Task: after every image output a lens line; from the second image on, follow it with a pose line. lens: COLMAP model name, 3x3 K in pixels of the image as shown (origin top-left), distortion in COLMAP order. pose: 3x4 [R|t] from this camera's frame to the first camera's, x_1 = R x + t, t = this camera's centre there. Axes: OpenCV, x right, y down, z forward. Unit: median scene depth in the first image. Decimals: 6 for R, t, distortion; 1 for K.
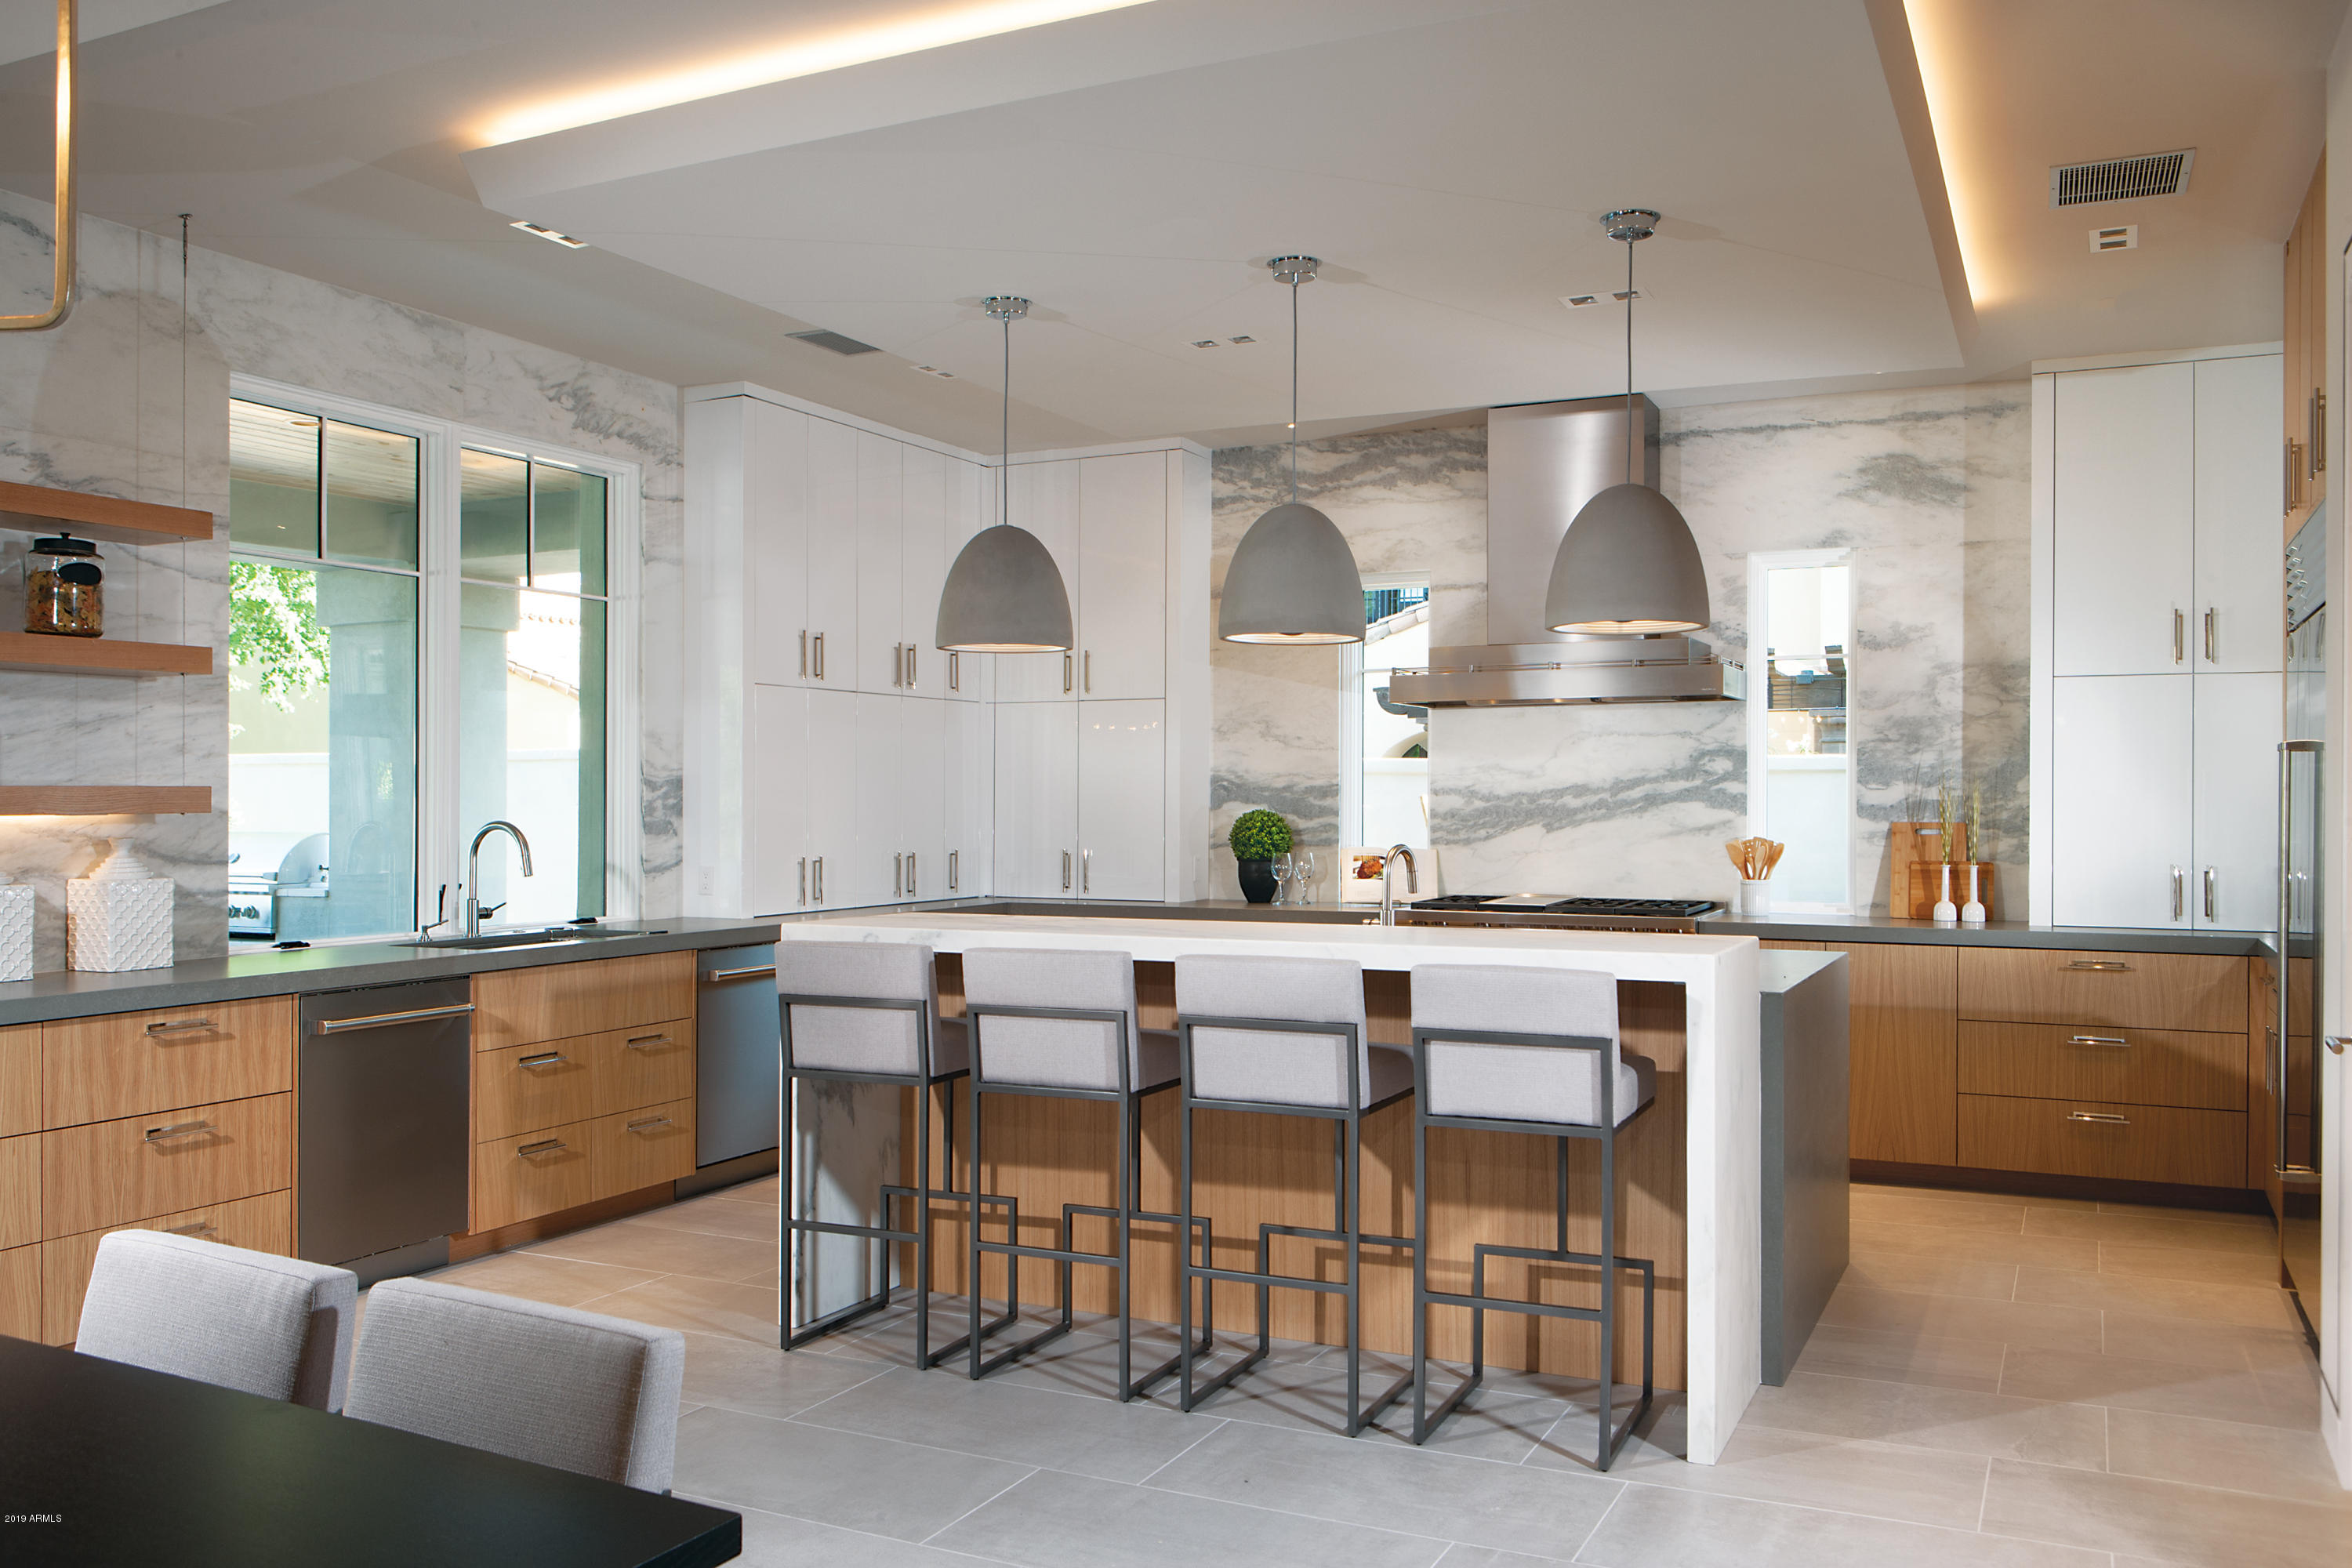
lens RADIAL K [[1803.4, 0, 1165.8], [0, 1803.4, 792.7], [0, 0, 1]] dist [-0.059148, 0.051249]
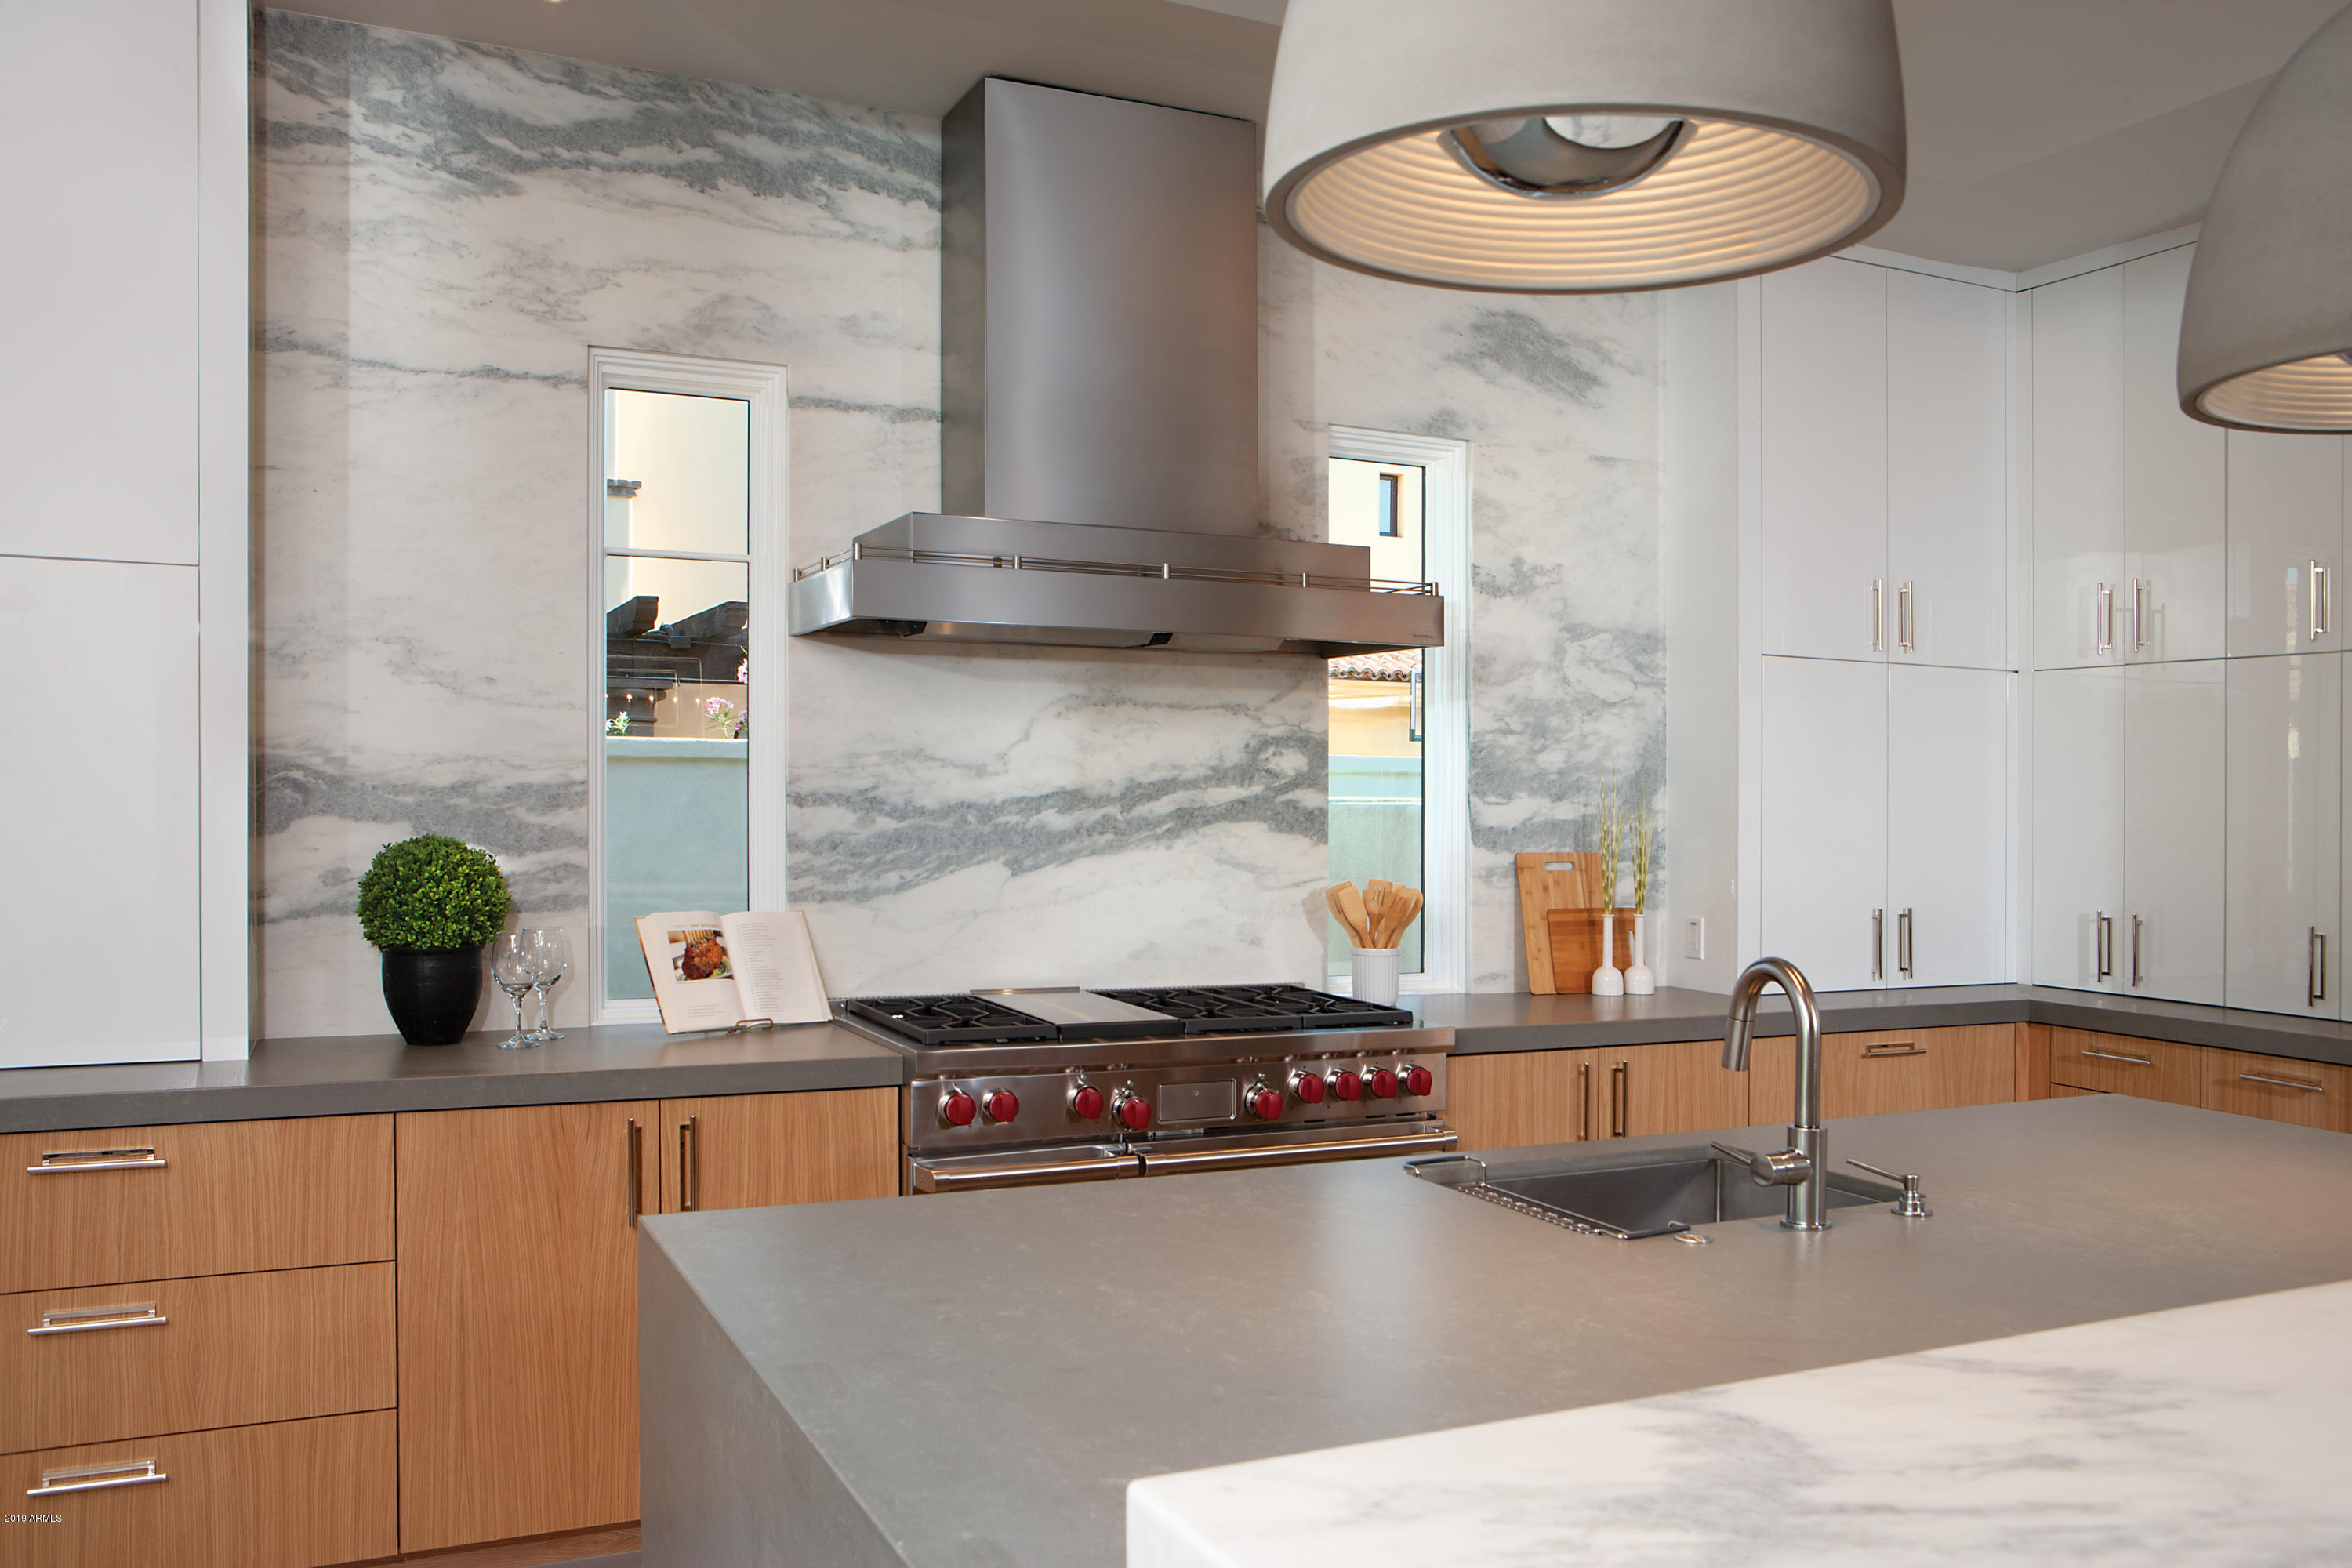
lens RADIAL K [[1803.4, 0, 1236.4], [0, 1803.4, 814.9], [0, 0, 1]] dist [-0.059148, 0.051249]
pose [[0.622402, 0.004492, 0.782685, -0.182609], [-0.009202, 0.999956, 0.001578, 0.001941], [-0.782644, -0.008184, 0.622416, 0.619569]]
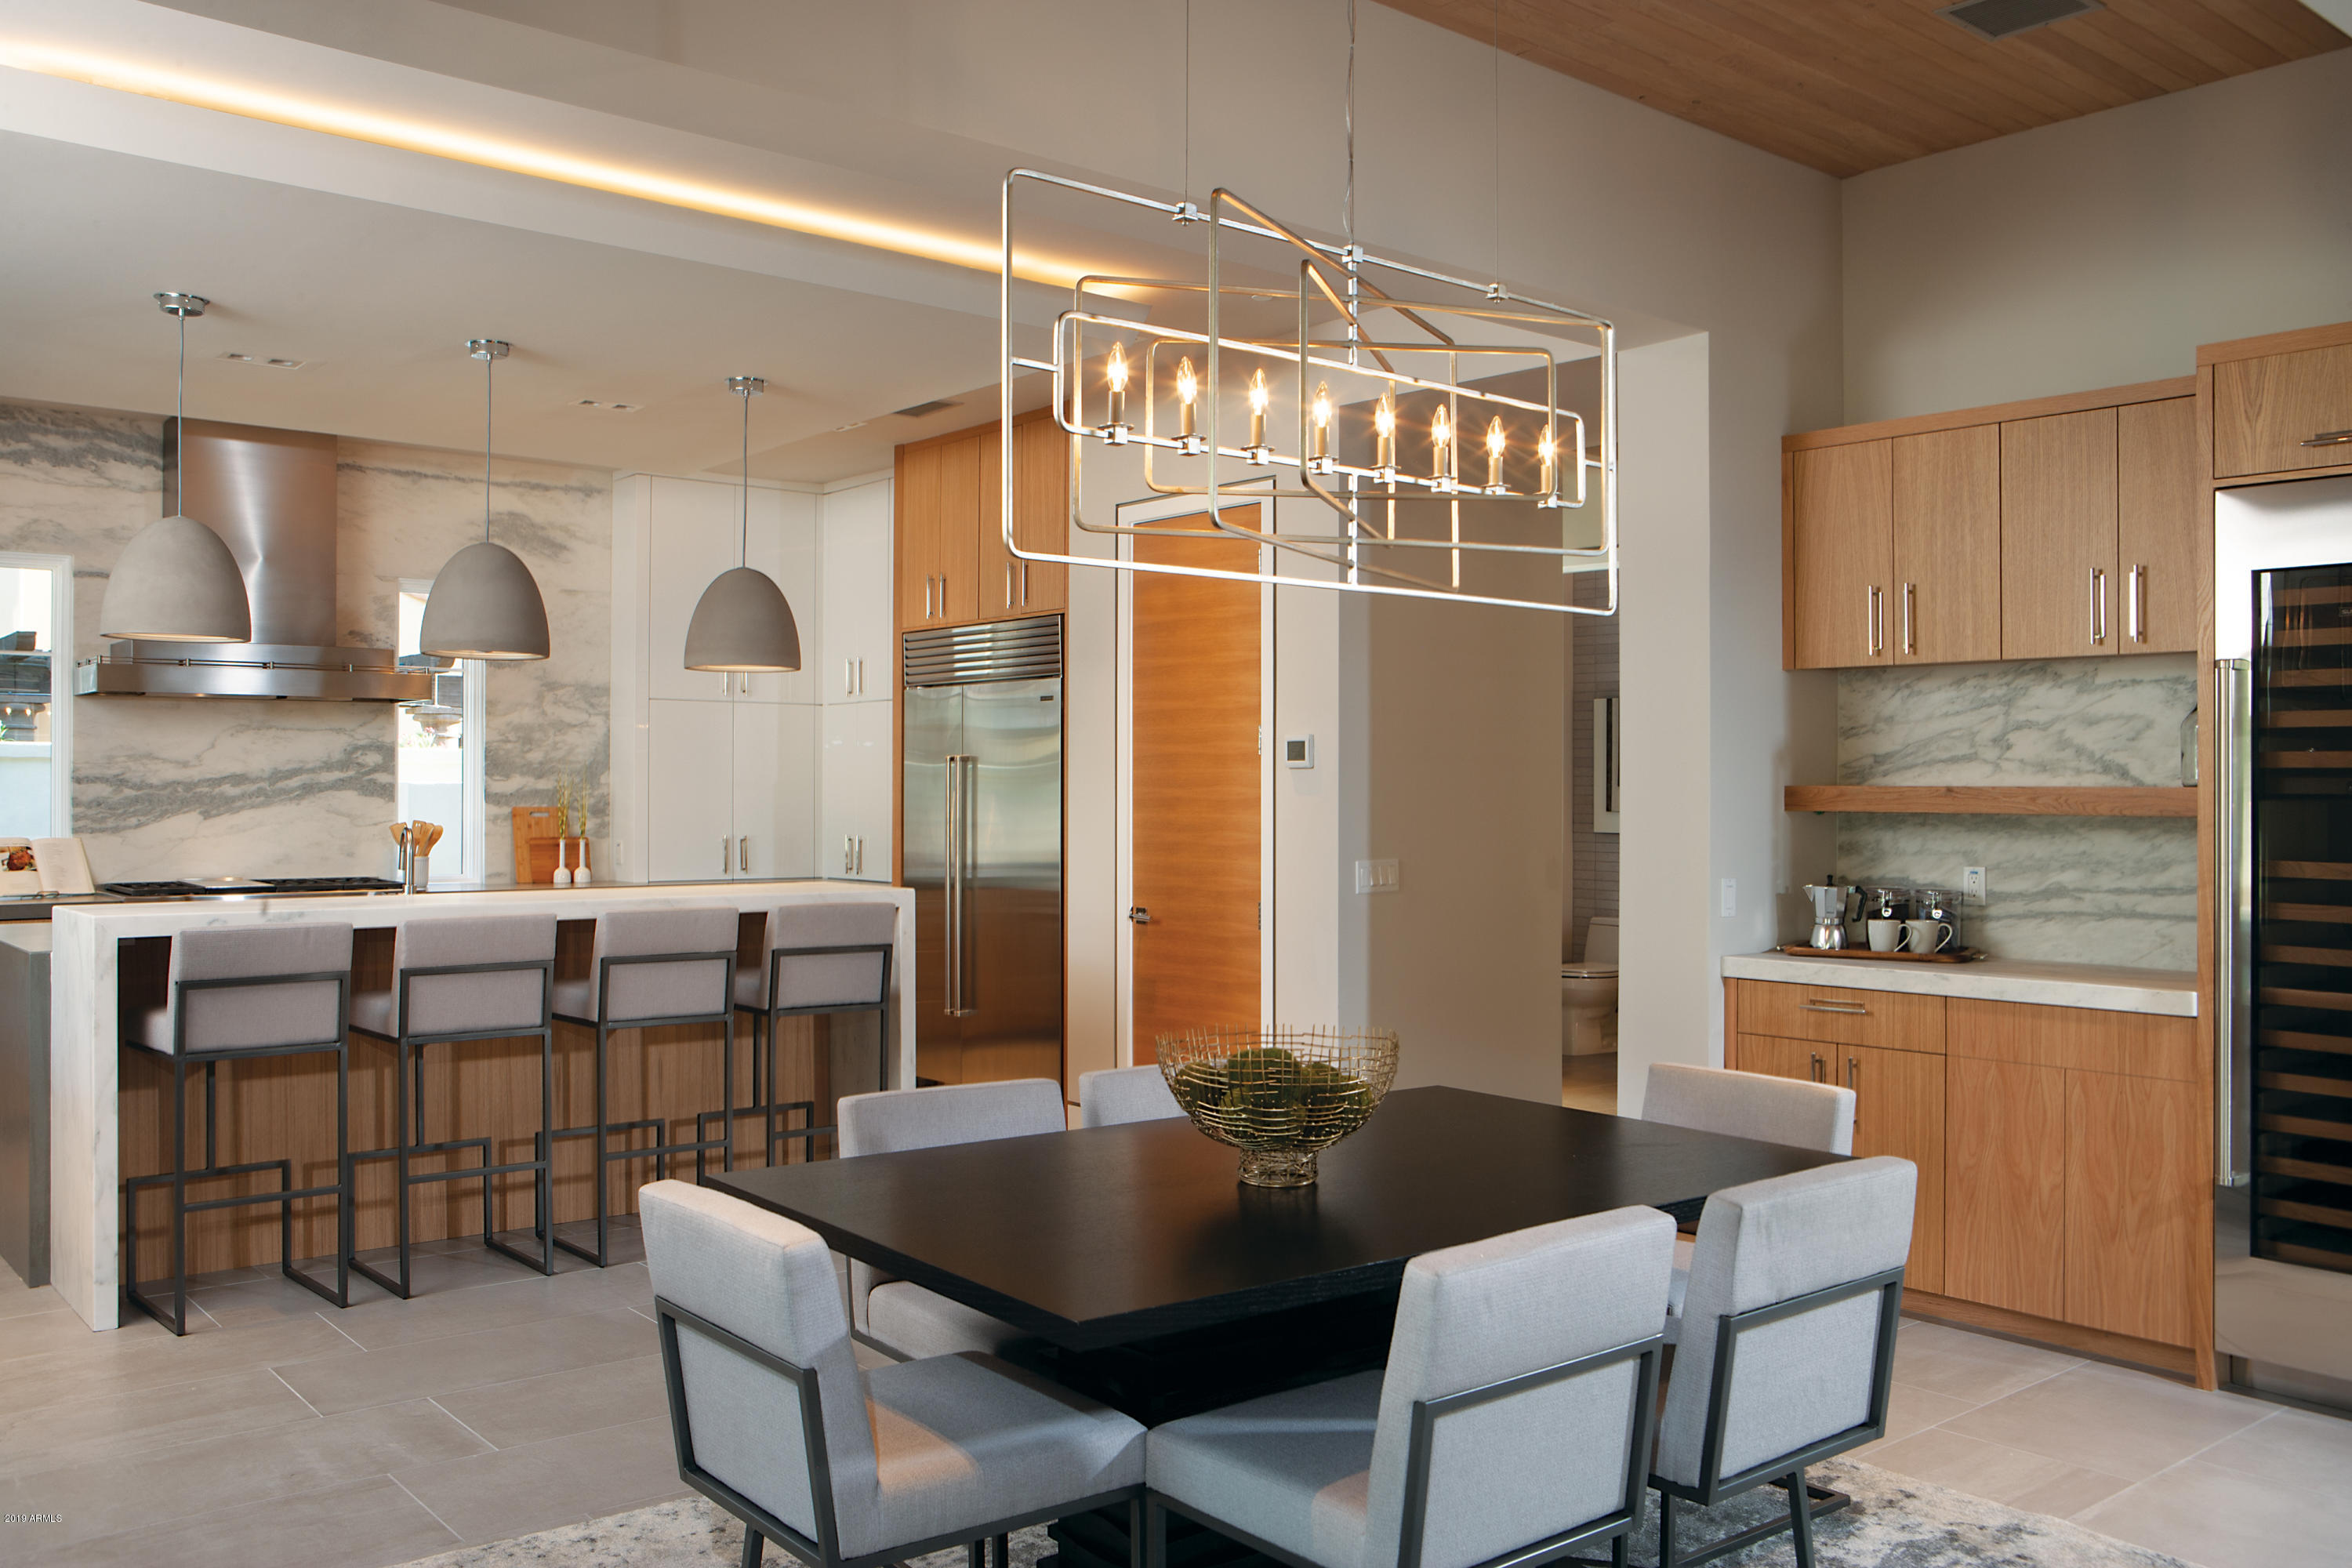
lens RADIAL K [[1803.4, 0, 1105.0], [0, 1803.4, 759.3], [0, 0, 1]] dist [-0.059148, 0.051249]
pose [[0.453755, 0.019948, 0.890903, -0.490690], [0.002115, 0.999722, -0.023462, 0.012745], [-0.891124, 0.012530, 0.453587, 0.059994]]
